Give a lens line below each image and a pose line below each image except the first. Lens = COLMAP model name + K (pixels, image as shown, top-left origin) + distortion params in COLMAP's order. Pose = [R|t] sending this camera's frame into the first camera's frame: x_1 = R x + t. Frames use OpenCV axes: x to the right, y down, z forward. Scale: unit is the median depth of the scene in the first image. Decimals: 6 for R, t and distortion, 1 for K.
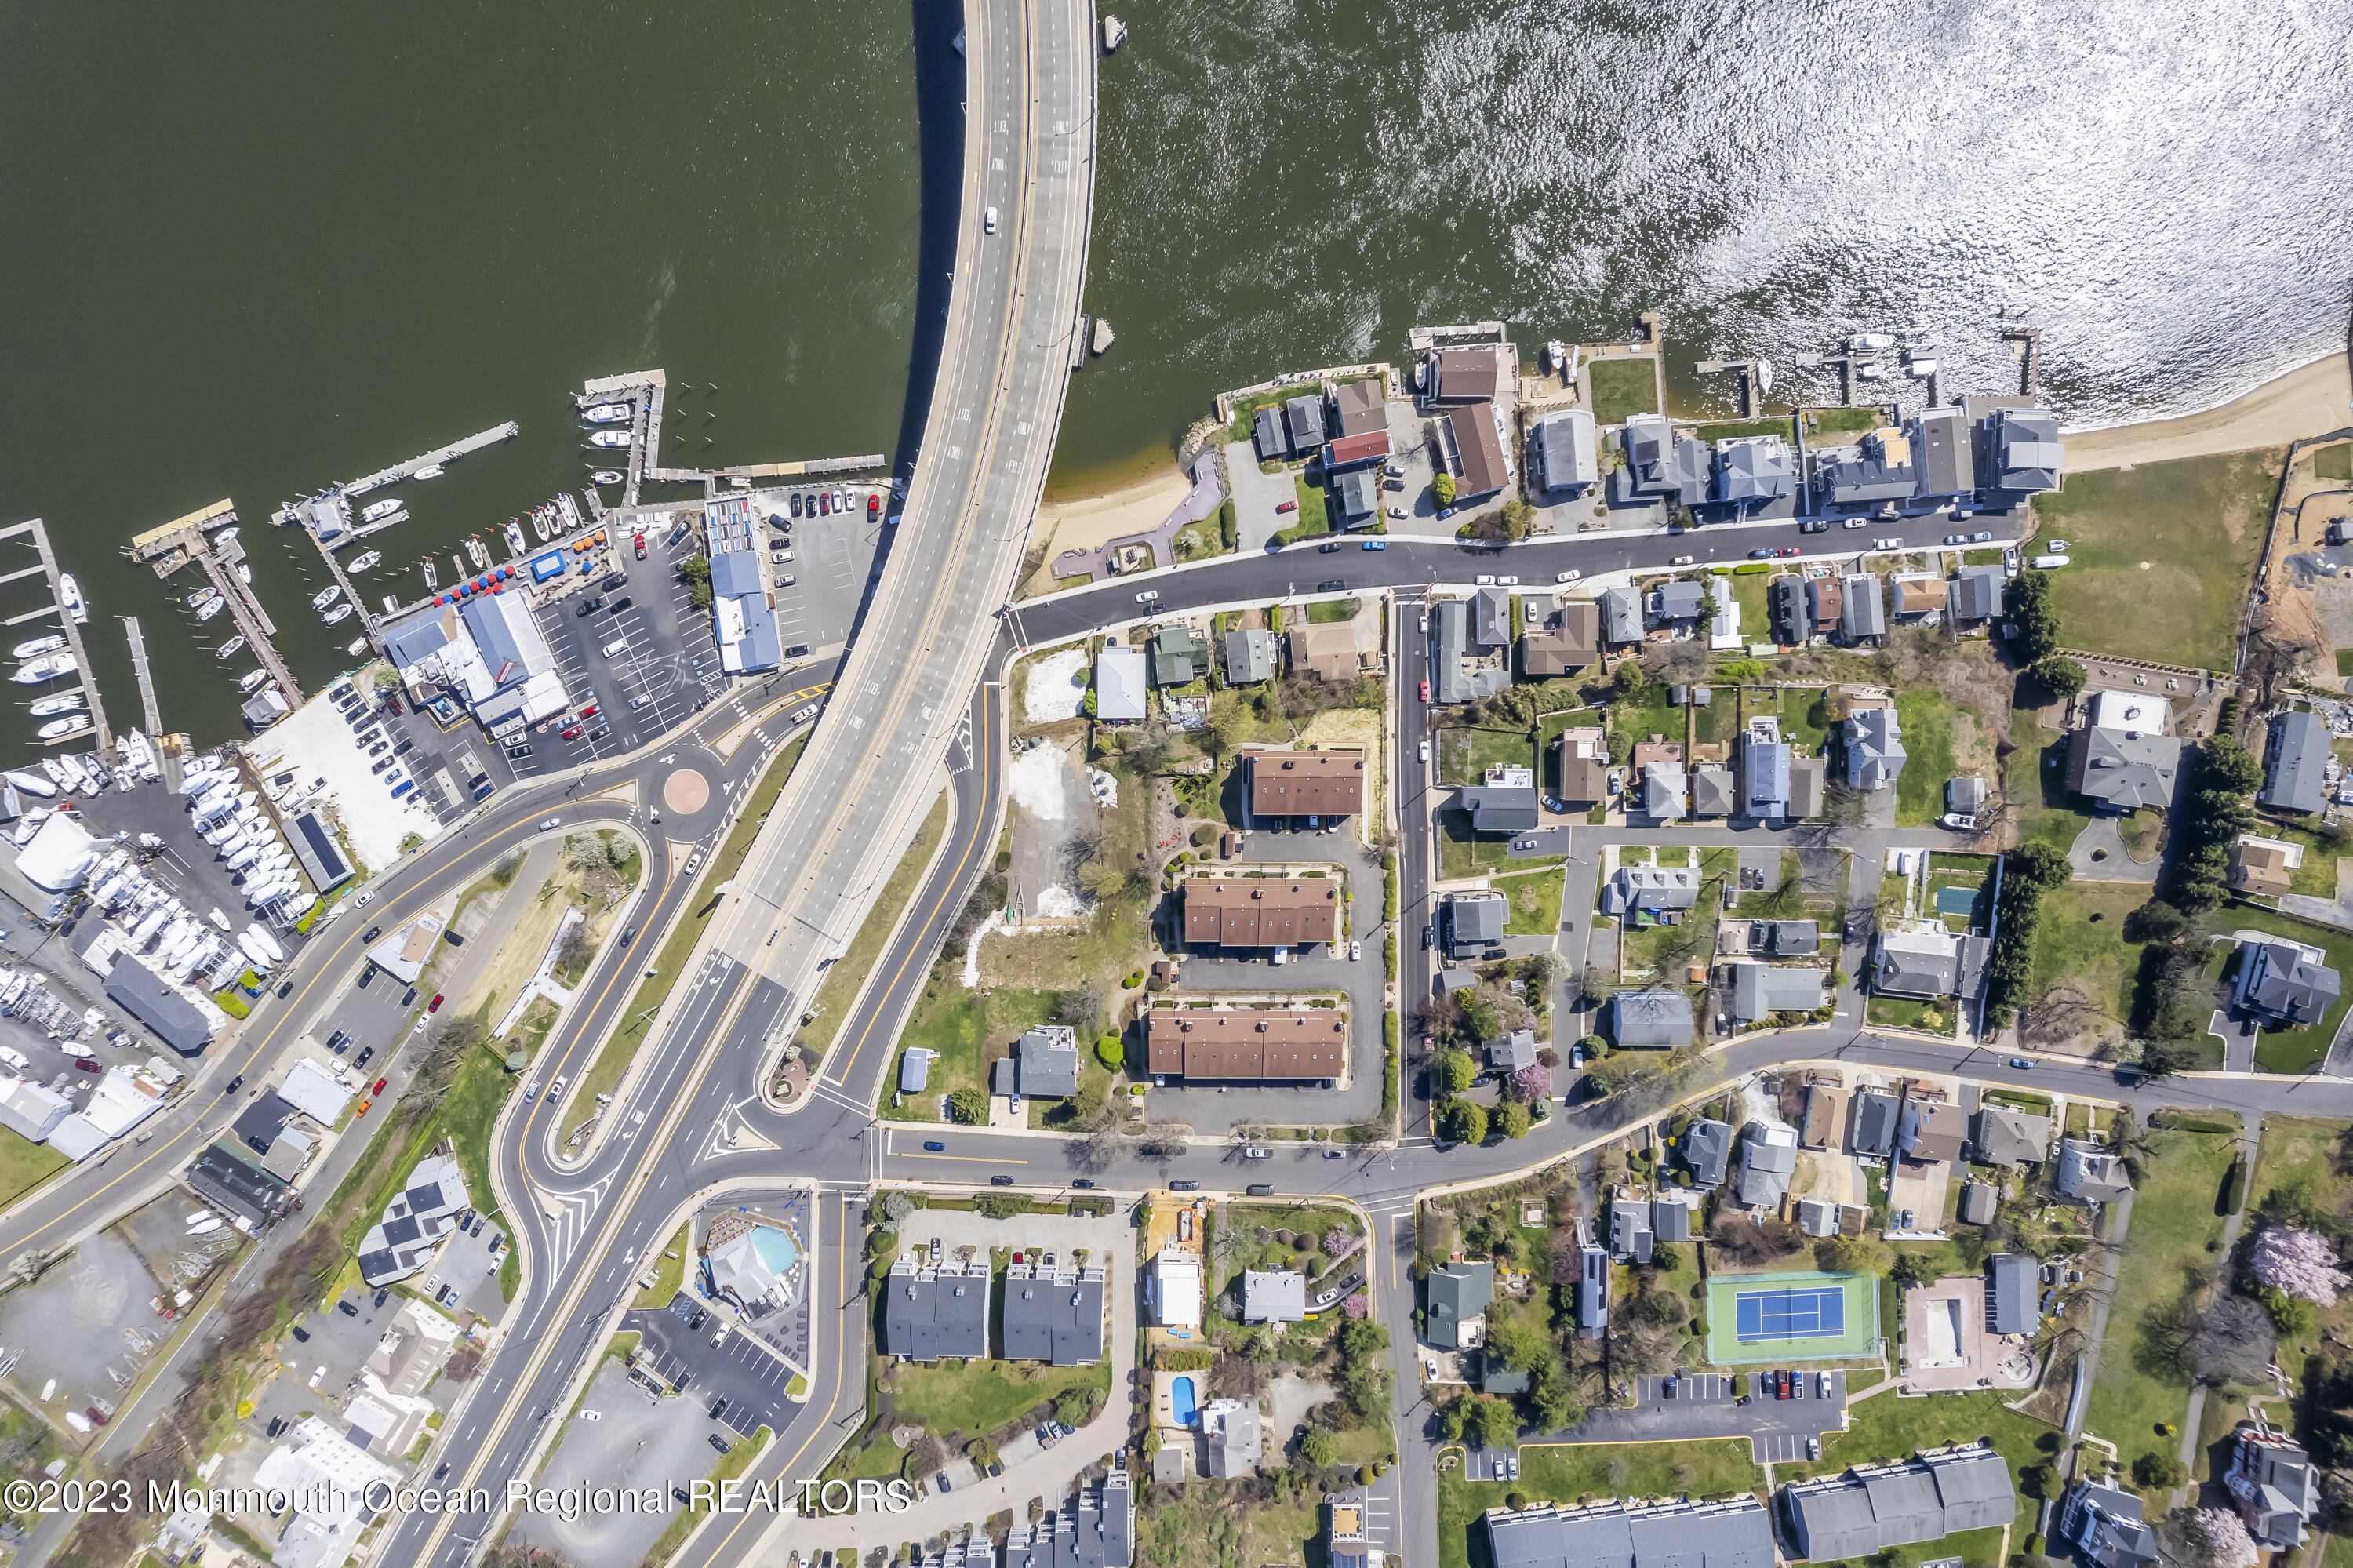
lens RADIAL K [[1505.0, 0, 1182.7], [0, 1505.0, 783.7], [0, 0, 1]] dist [-0.073394, 0.076622]
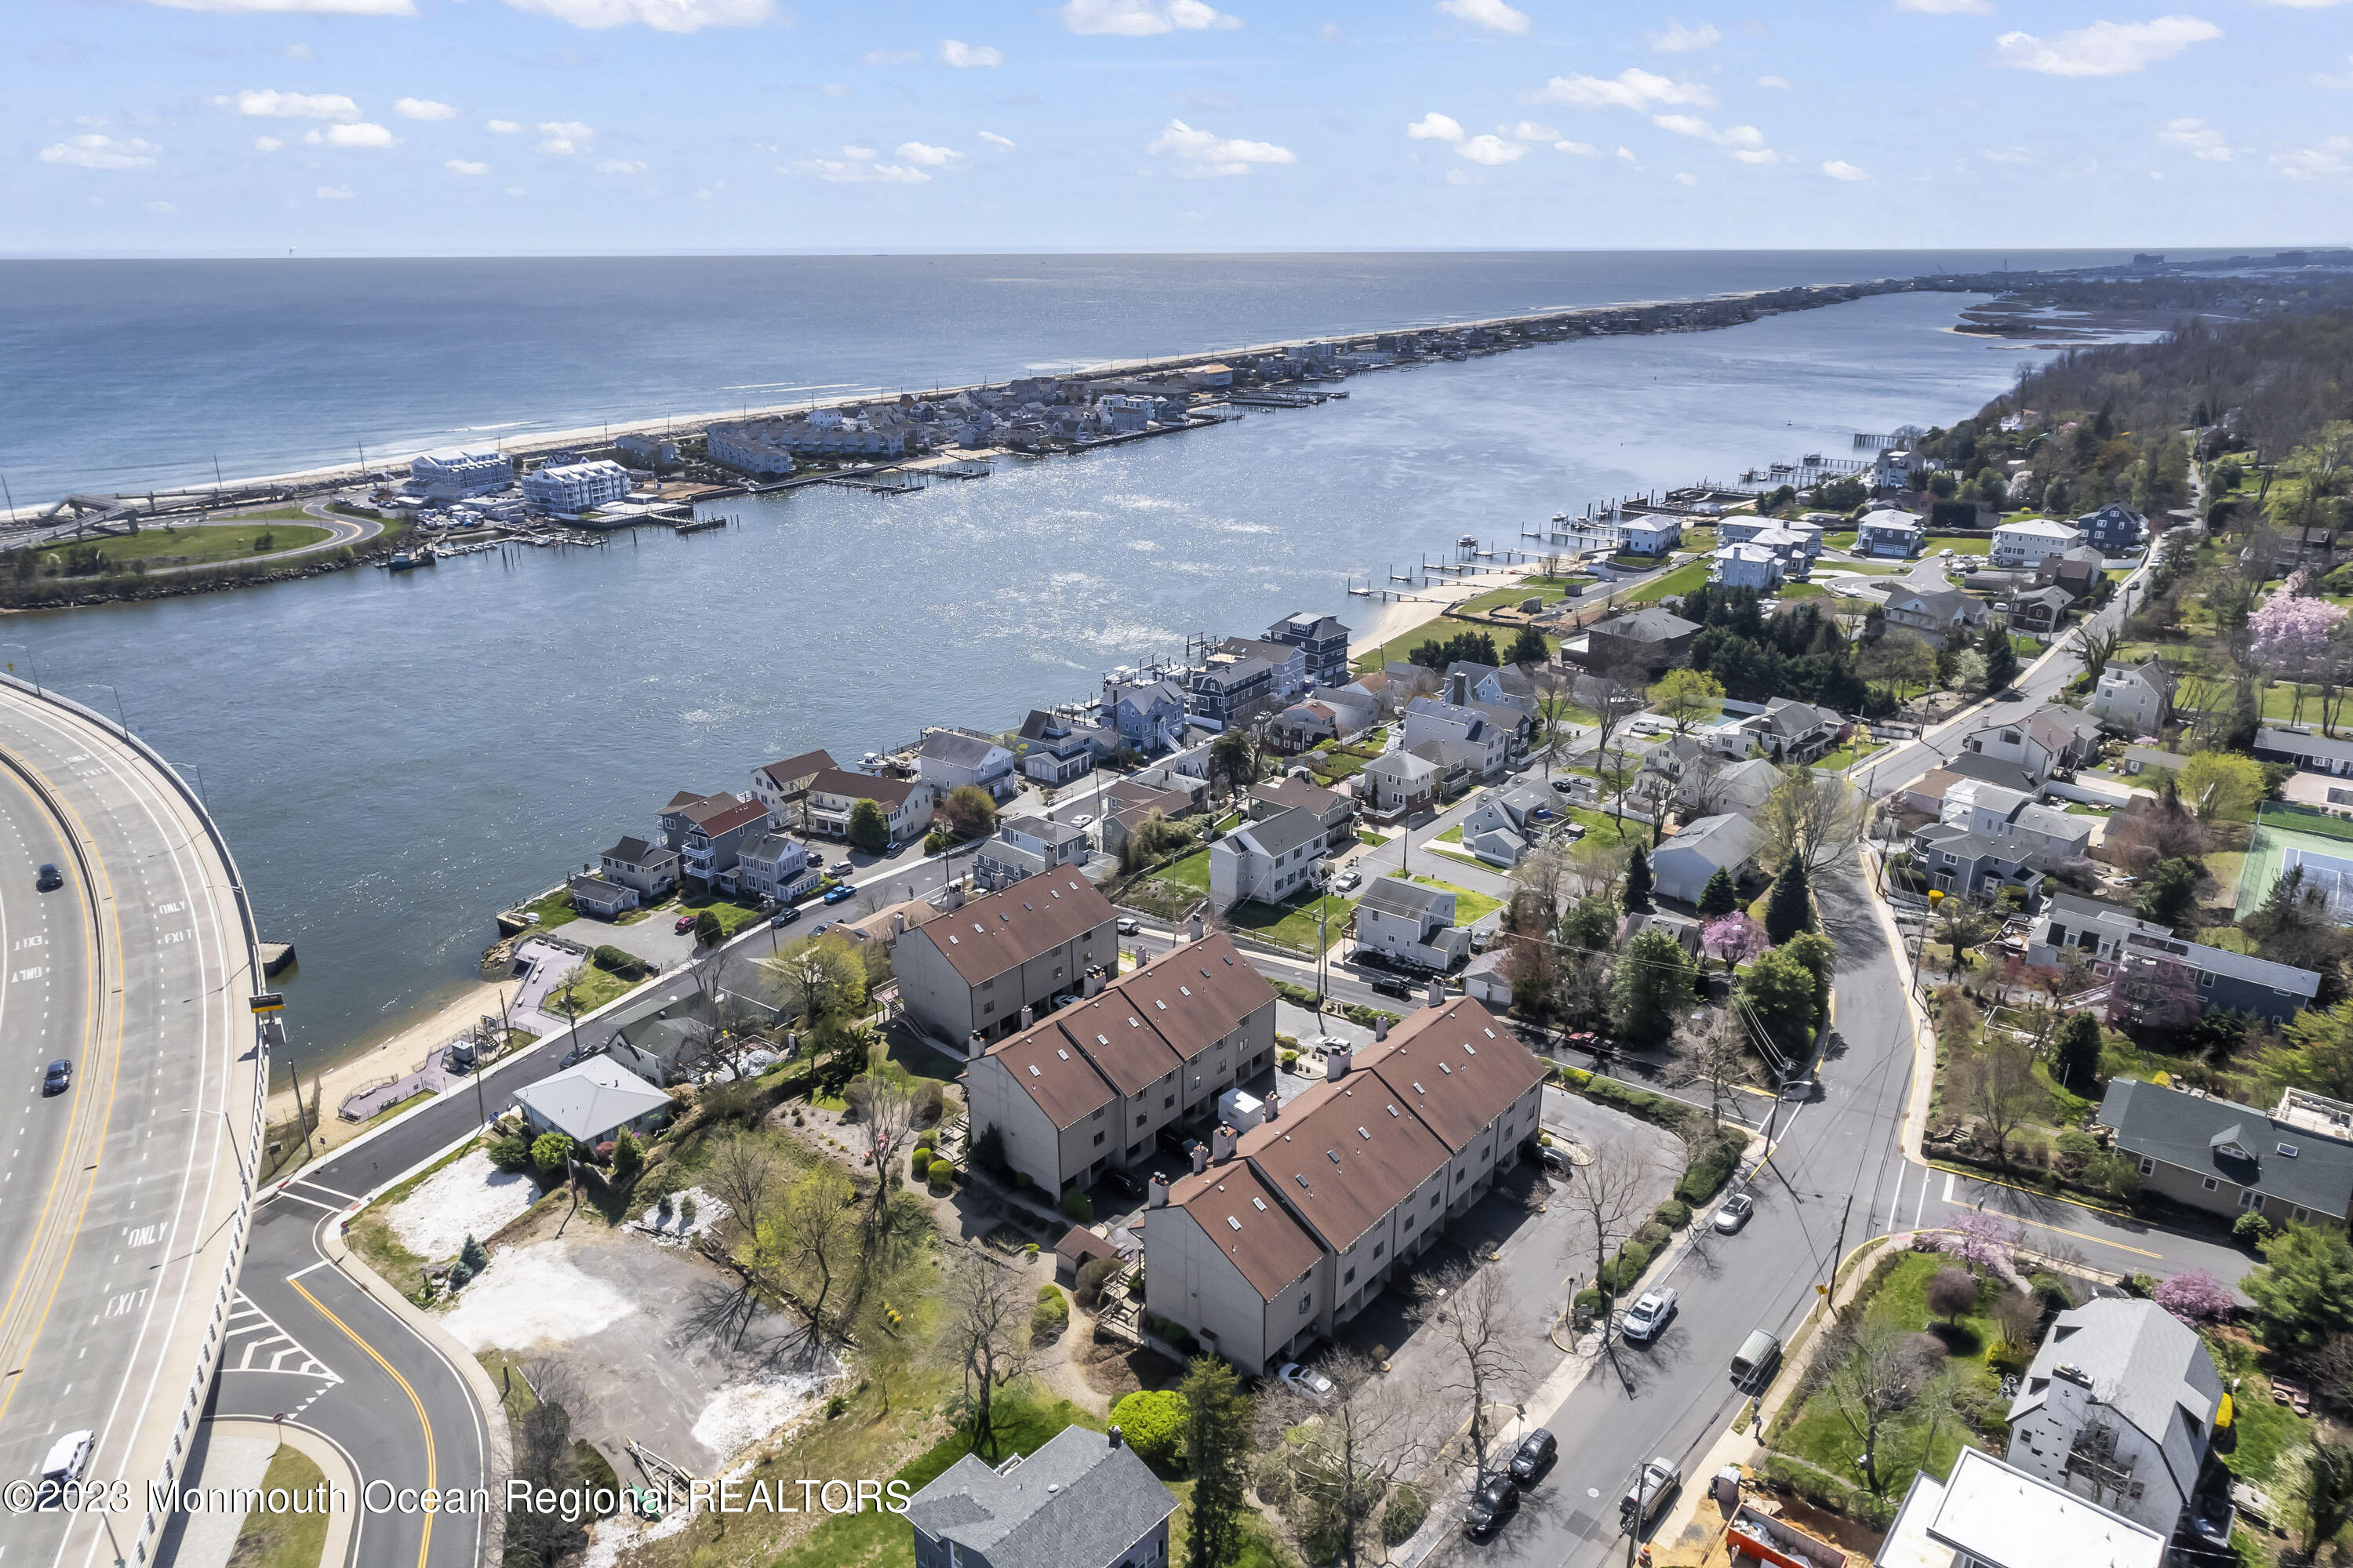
lens RADIAL K [[1505.0, 0, 1182.7], [0, 1505.0, 783.7], [0, 0, 1]] dist [-0.073394, 0.076622]
pose [[0.642126, -0.249422, 0.724888, -0.234711], [0.766599, 0.209430, -0.607013, 0.338403], [-0.000411, 0.945477, 0.325687, 0.747311]]
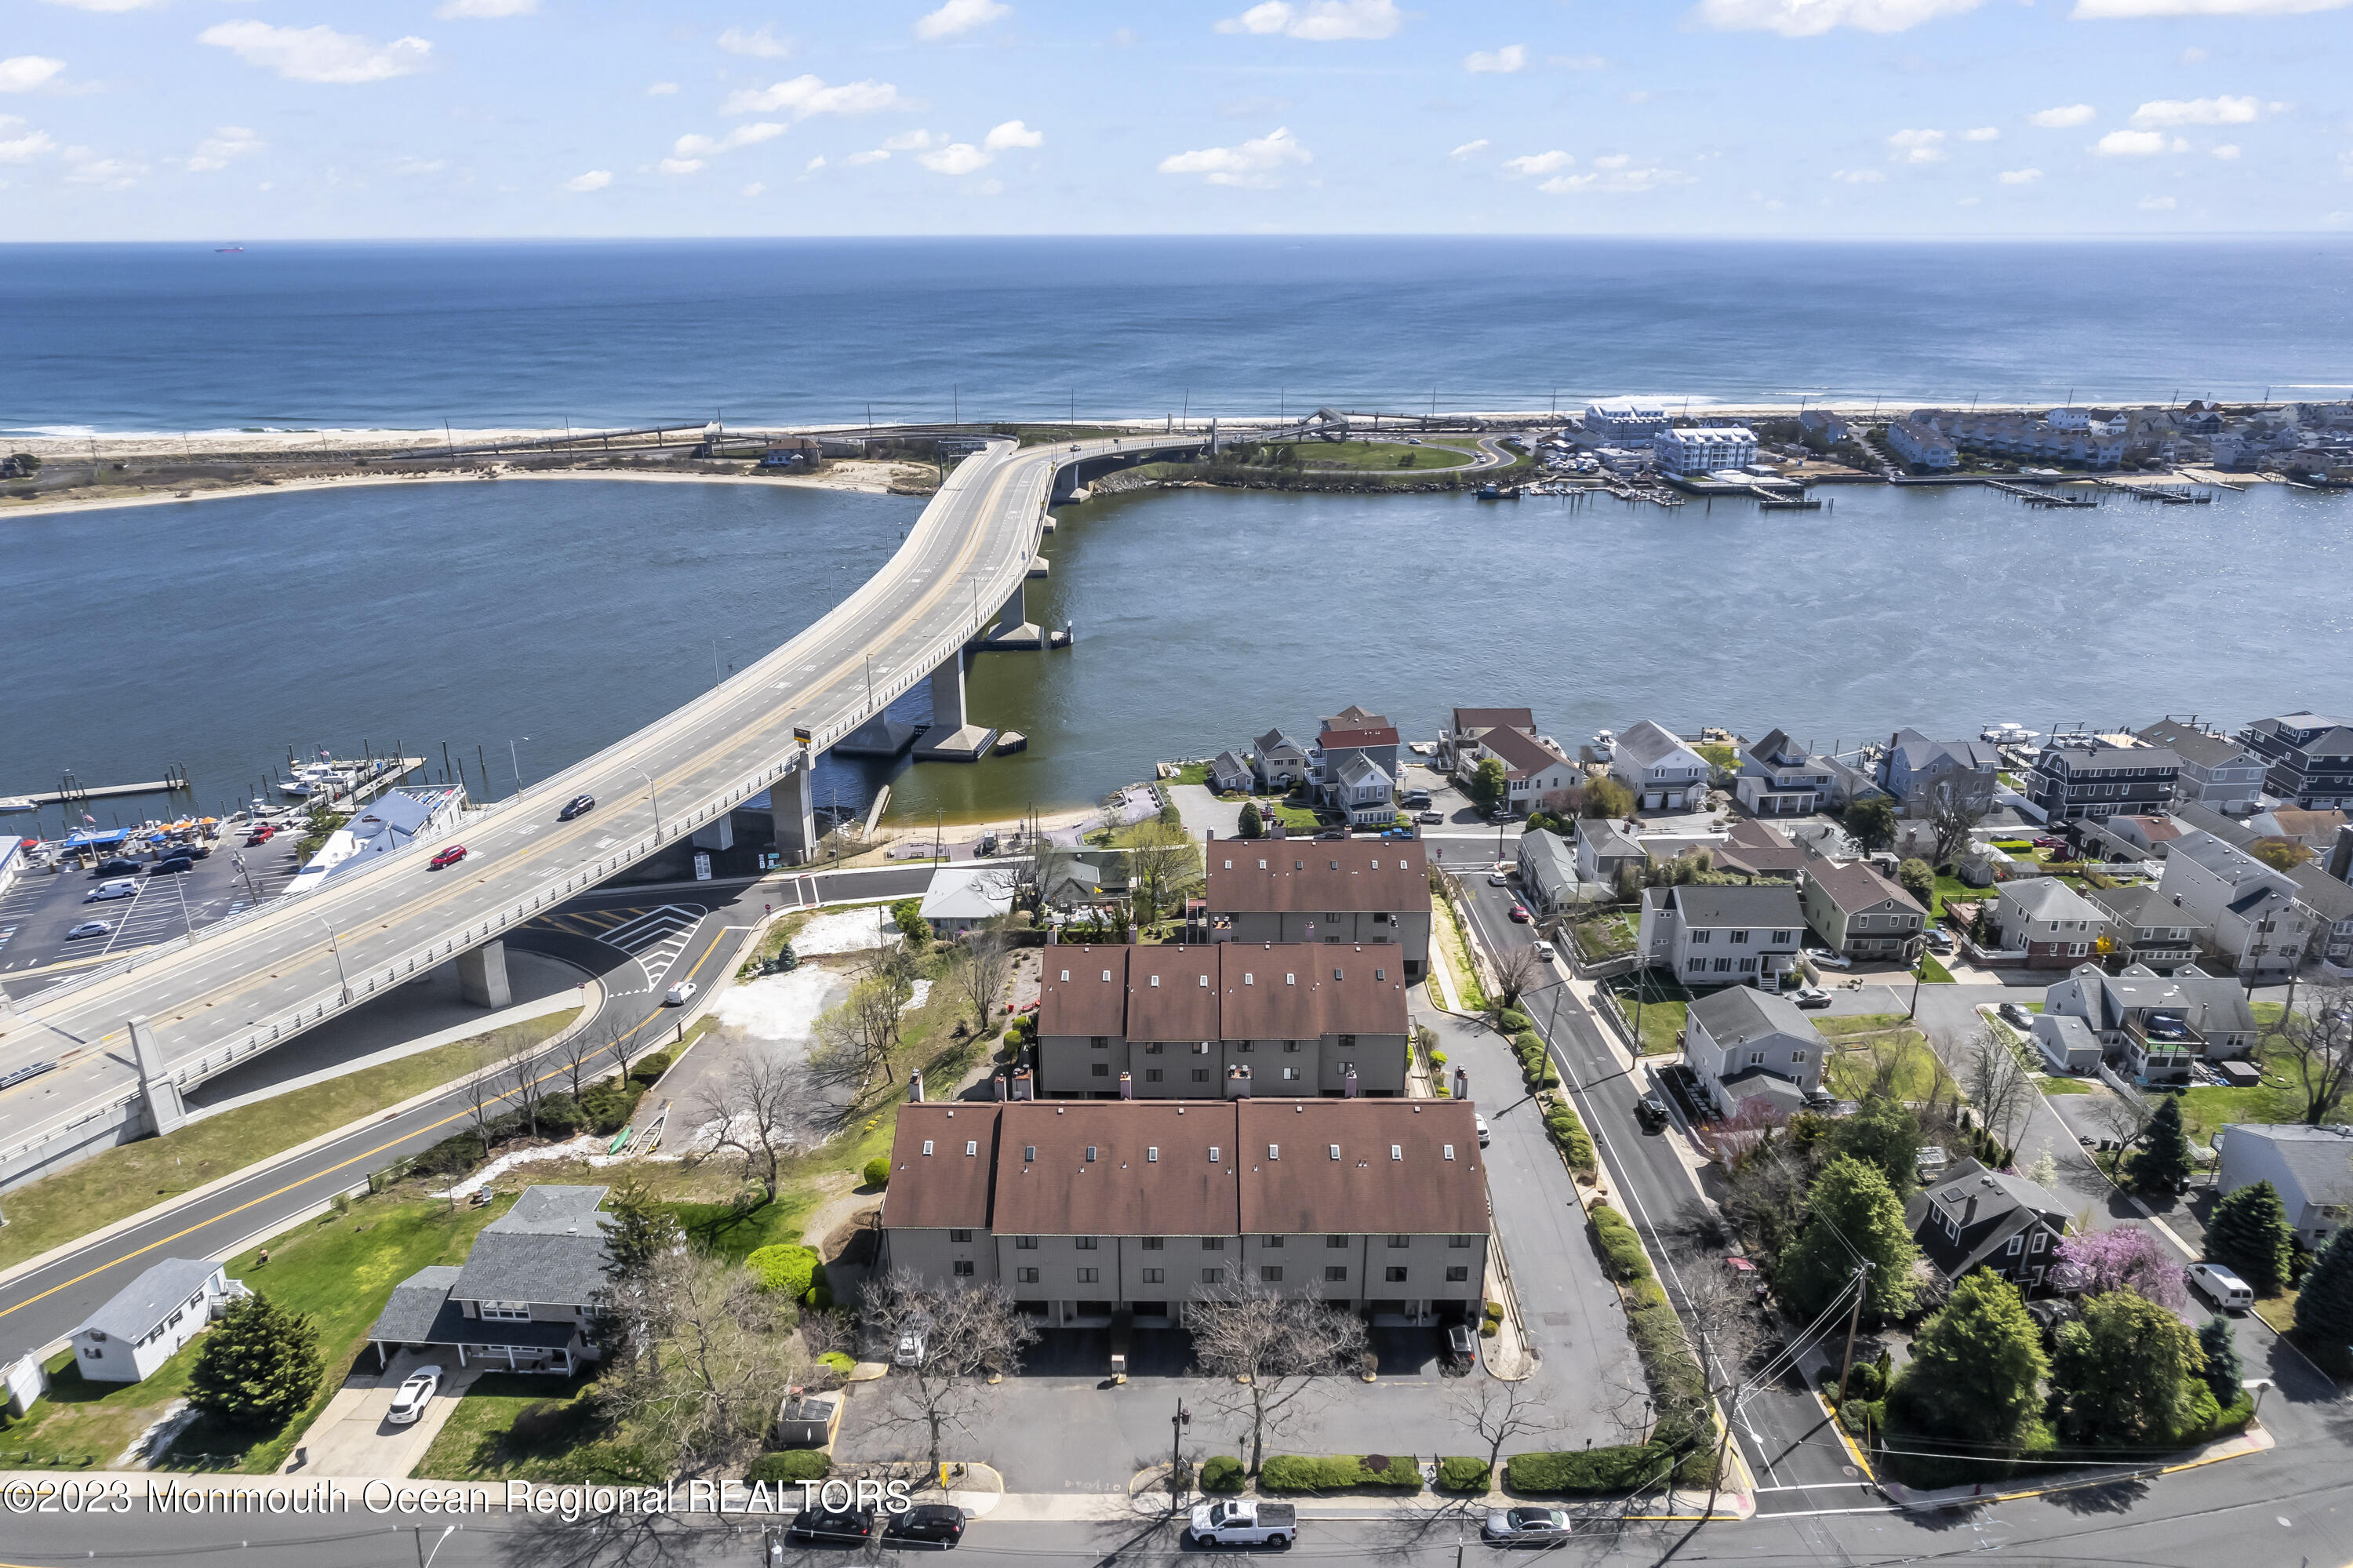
lens RADIAL K [[1505.0, 0, 1182.7], [0, 1505.0, 783.7], [0, 0, 1]] dist [-0.073394, 0.076622]
pose [[0.999883, 0.014612, -0.004619, 0.038921], [-0.009301, 0.339113, -0.940700, 0.435591], [-0.012180, 0.940632, 0.339209, 0.766958]]
